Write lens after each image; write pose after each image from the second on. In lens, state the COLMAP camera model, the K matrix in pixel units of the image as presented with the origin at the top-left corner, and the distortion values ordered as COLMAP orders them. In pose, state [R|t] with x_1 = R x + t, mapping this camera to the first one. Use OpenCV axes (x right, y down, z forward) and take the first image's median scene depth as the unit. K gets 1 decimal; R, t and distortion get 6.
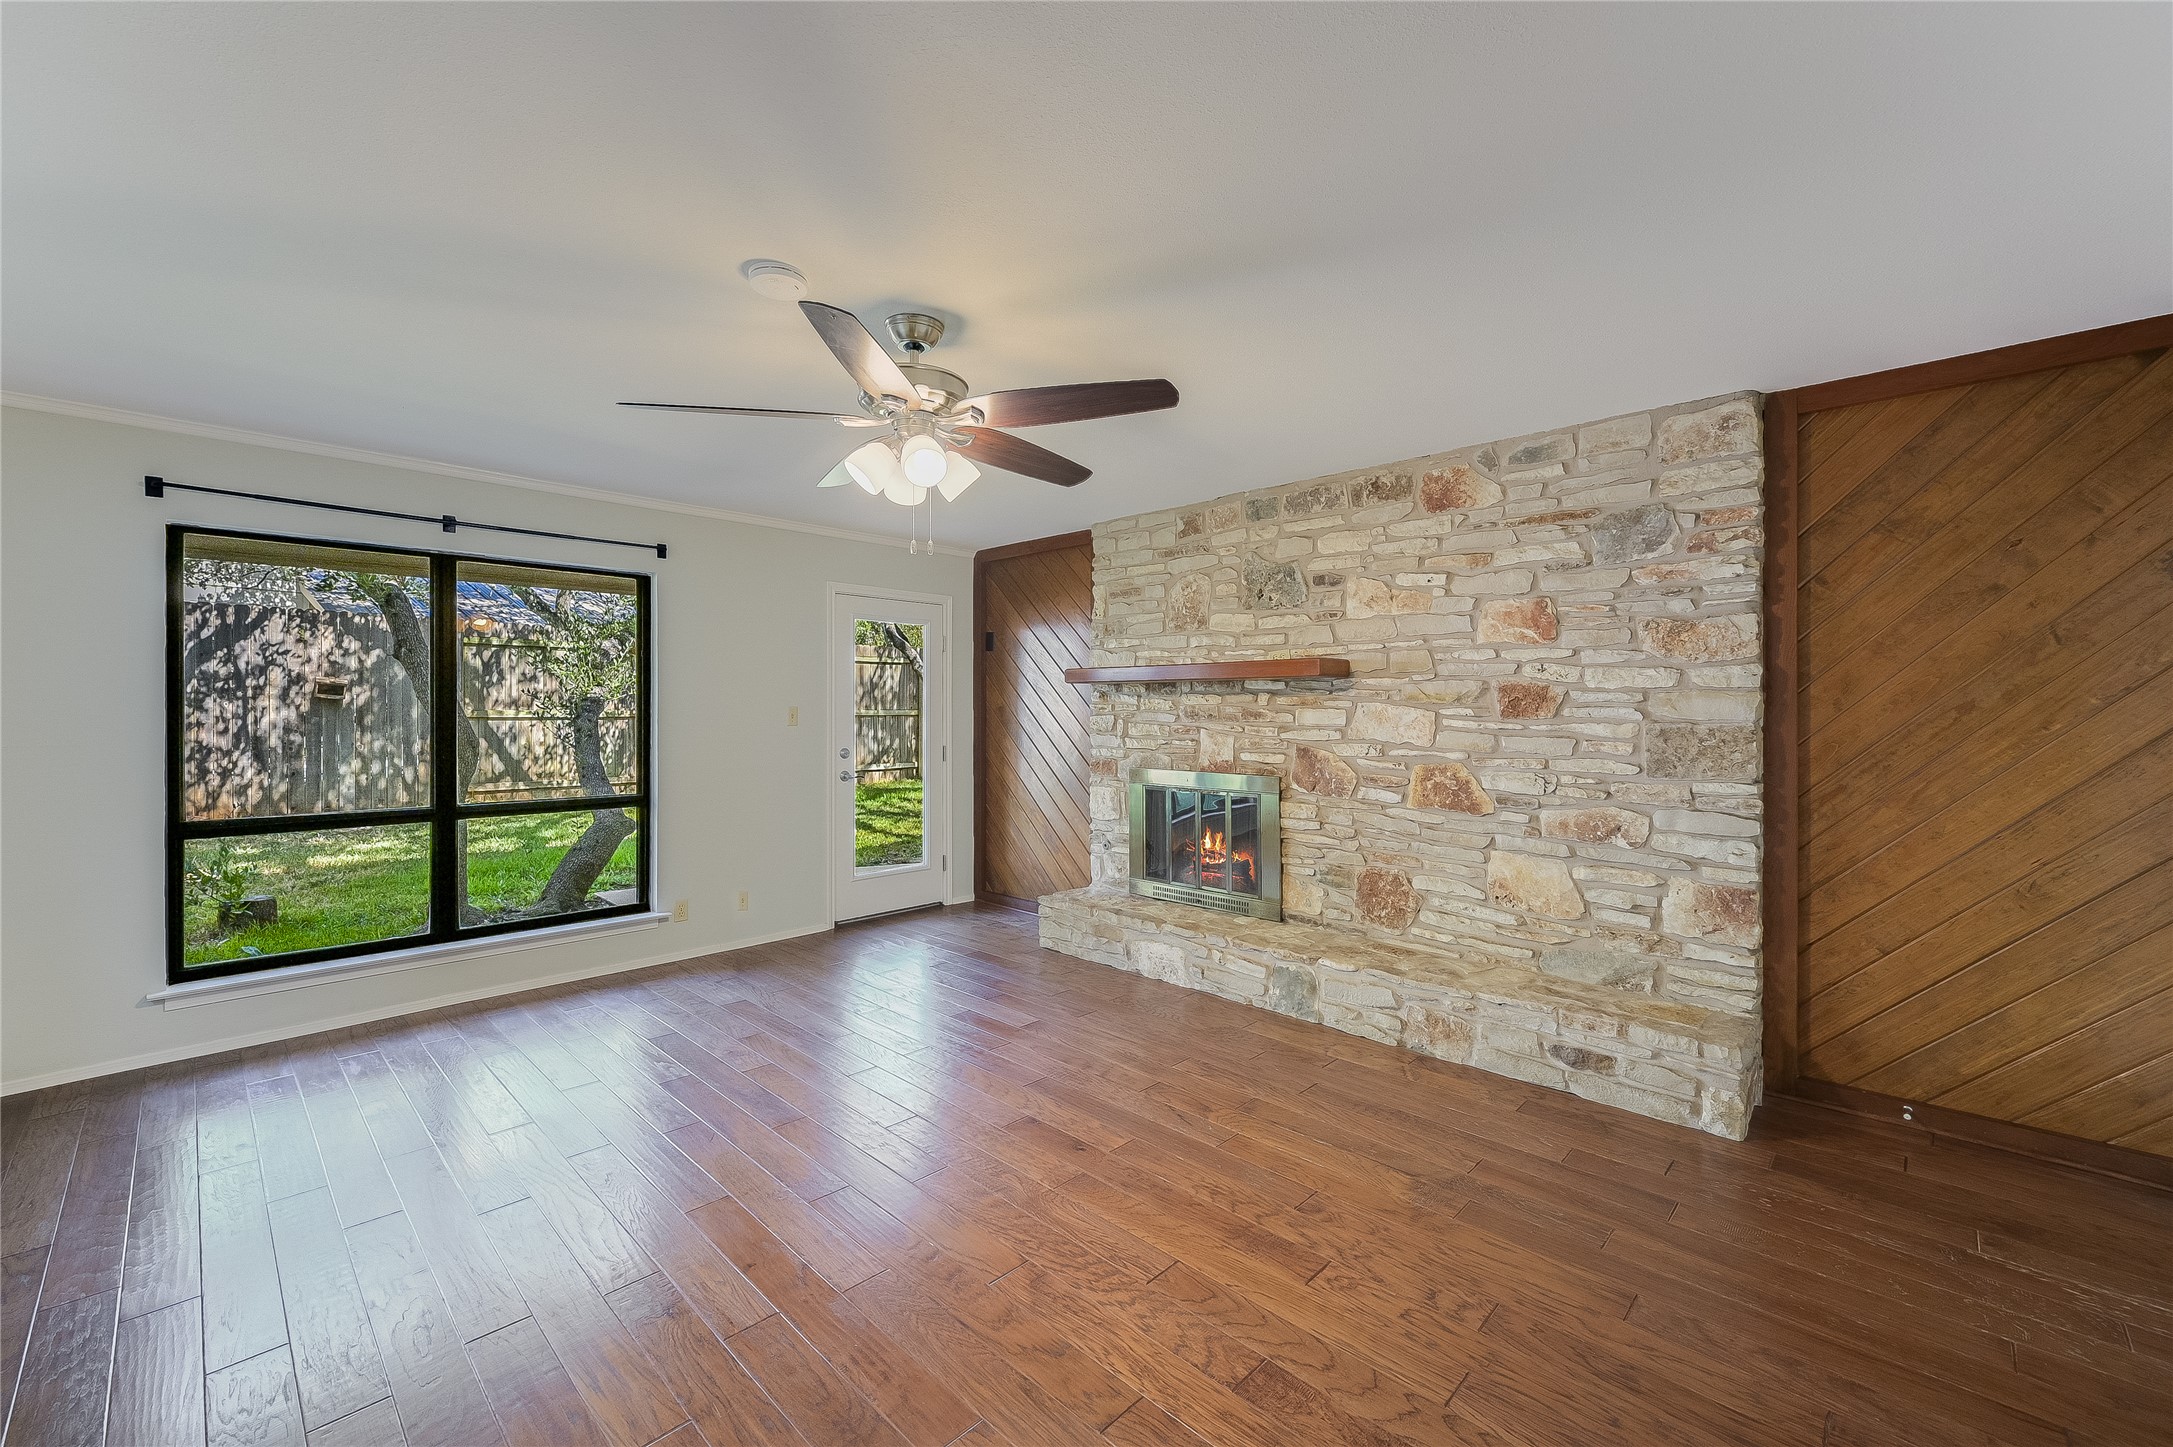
lens RADIAL K [[854.6, 0, 1090.3], [0, 854.6, 707.0], [0, 0, 1]] dist [-0.006650, 0.000044]
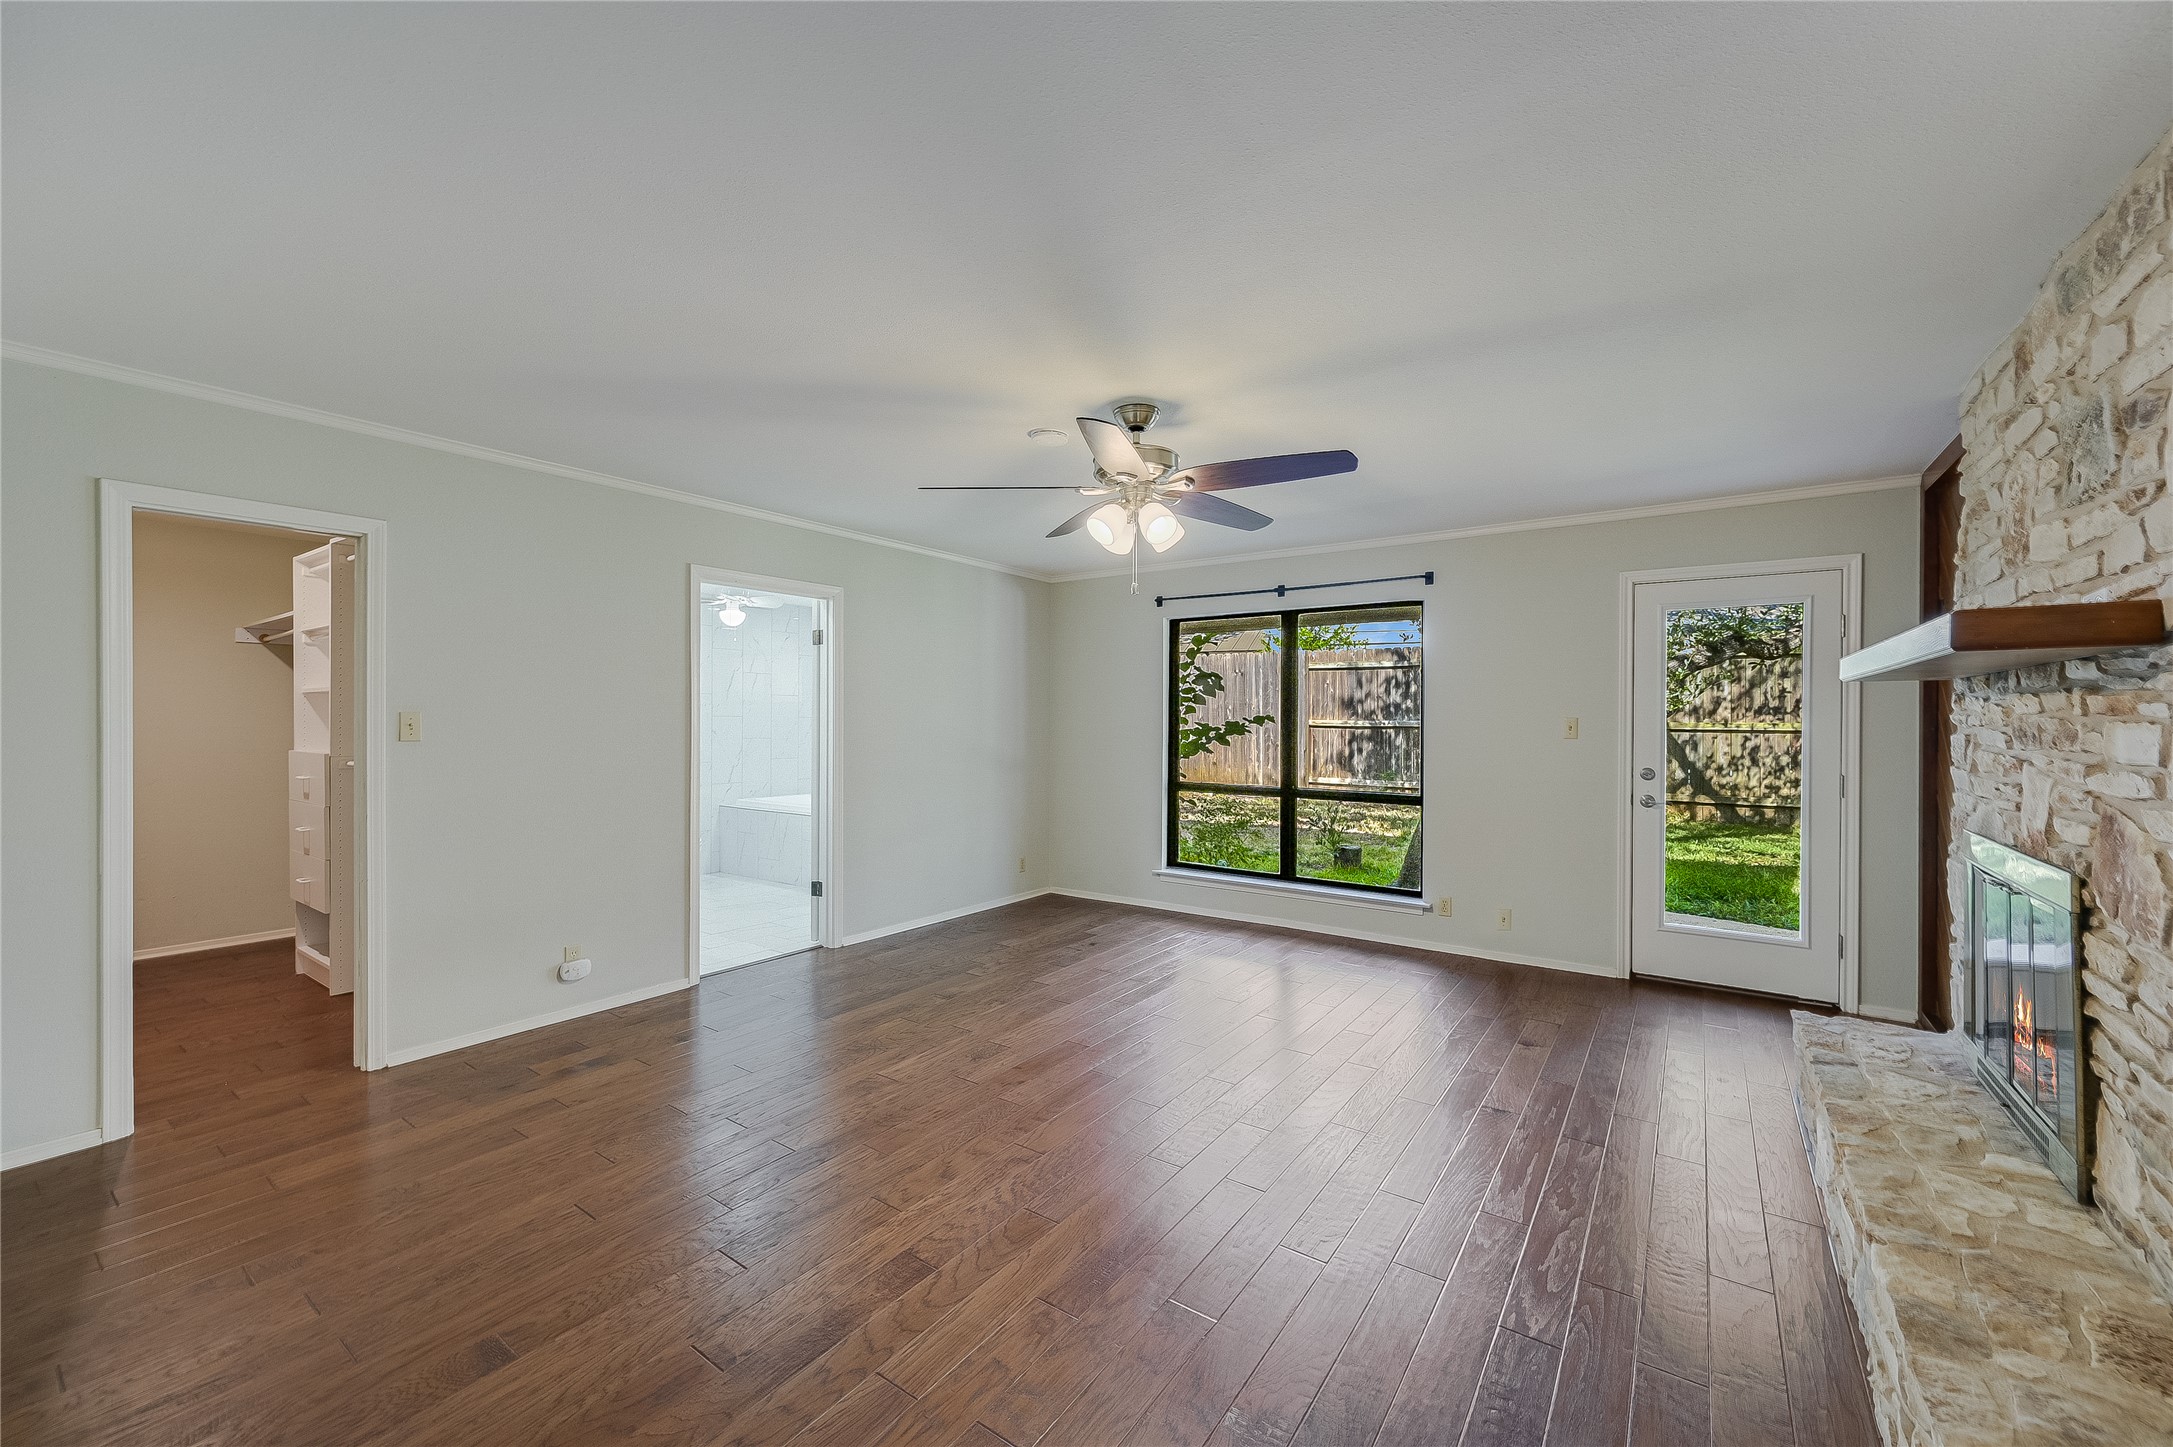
lens RADIAL K [[859.9, 0, 1086.5], [0, 859.9, 723.5], [0, 0, 1]] dist [0.000739, 0.000026]
pose [[0.153582, 0.009581, -0.988089, 0.629634], [0.002381, 0.999947, 0.010066, -0.006898], [0.988133, -0.003898, 0.153551, 0.450727]]
